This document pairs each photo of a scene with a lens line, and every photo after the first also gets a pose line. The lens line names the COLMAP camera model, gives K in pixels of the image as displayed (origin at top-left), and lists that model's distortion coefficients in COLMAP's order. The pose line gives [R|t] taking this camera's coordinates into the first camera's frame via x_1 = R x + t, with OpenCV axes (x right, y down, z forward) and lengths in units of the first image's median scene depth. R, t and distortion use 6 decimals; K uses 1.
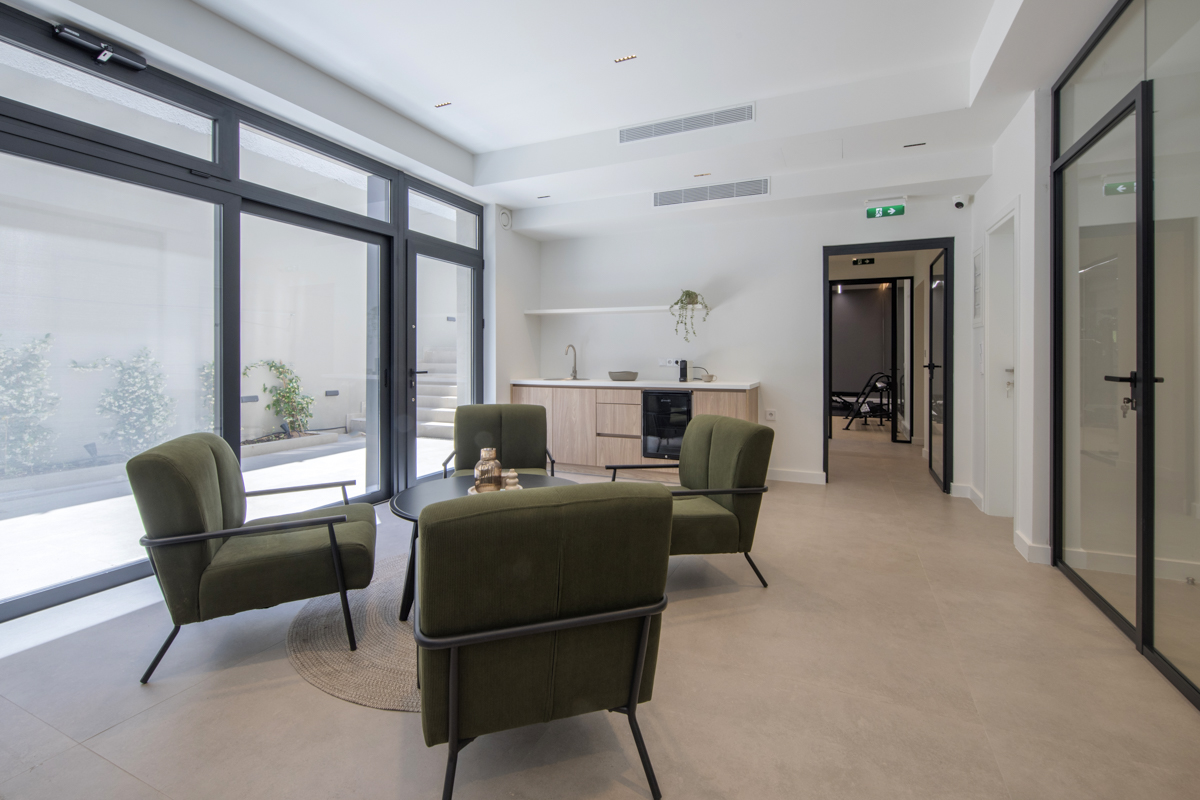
lens RADIAL K [[535.7, 0, 604.5], [0, 535.7, 354.9], [0, 0, 1]] dist [-0.000057, -0.000472]
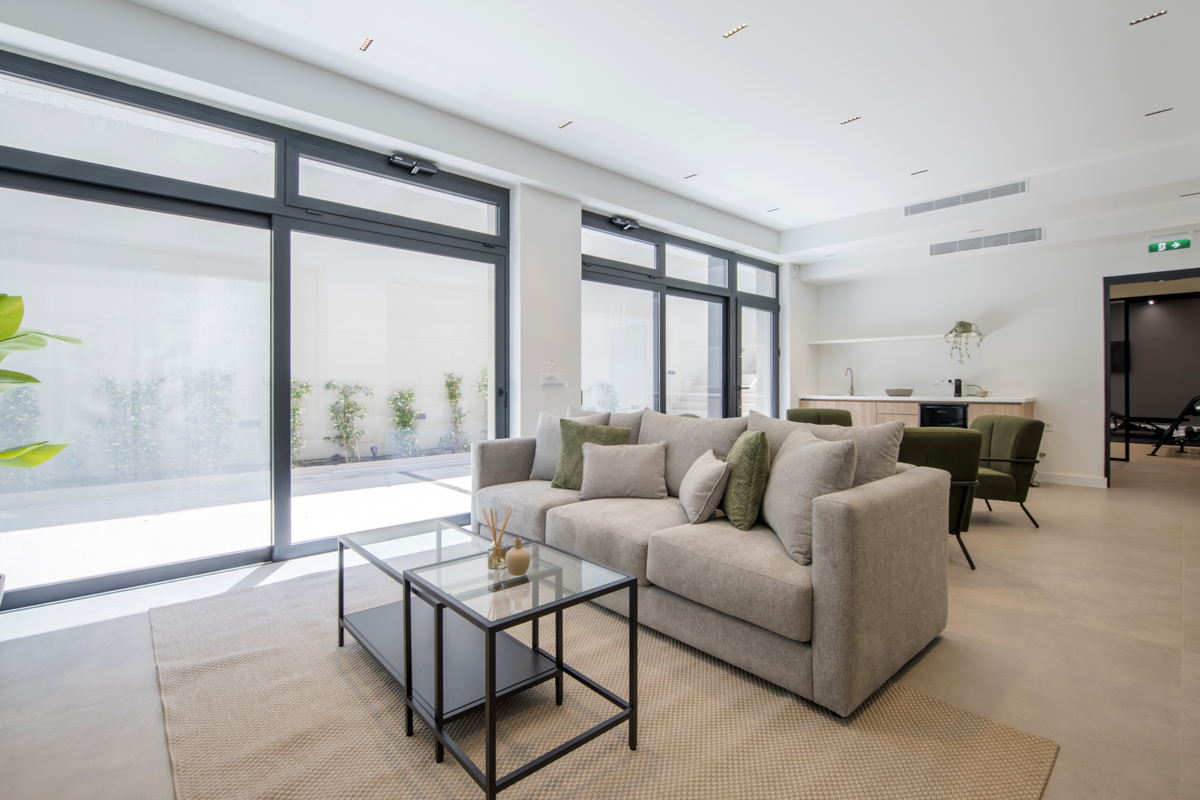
lens RADIAL K [[540.0, 0, 586.6], [0, 540.0, 380.9], [0, 0, 1]] dist [-0.008216, -0.005783]
pose [[0.912294, -0.004496, -0.409511, -0.126687], [0.005381, 0.999985, 0.001010, 0.008367], [0.409500, -0.003126, 0.912305, -0.472225]]
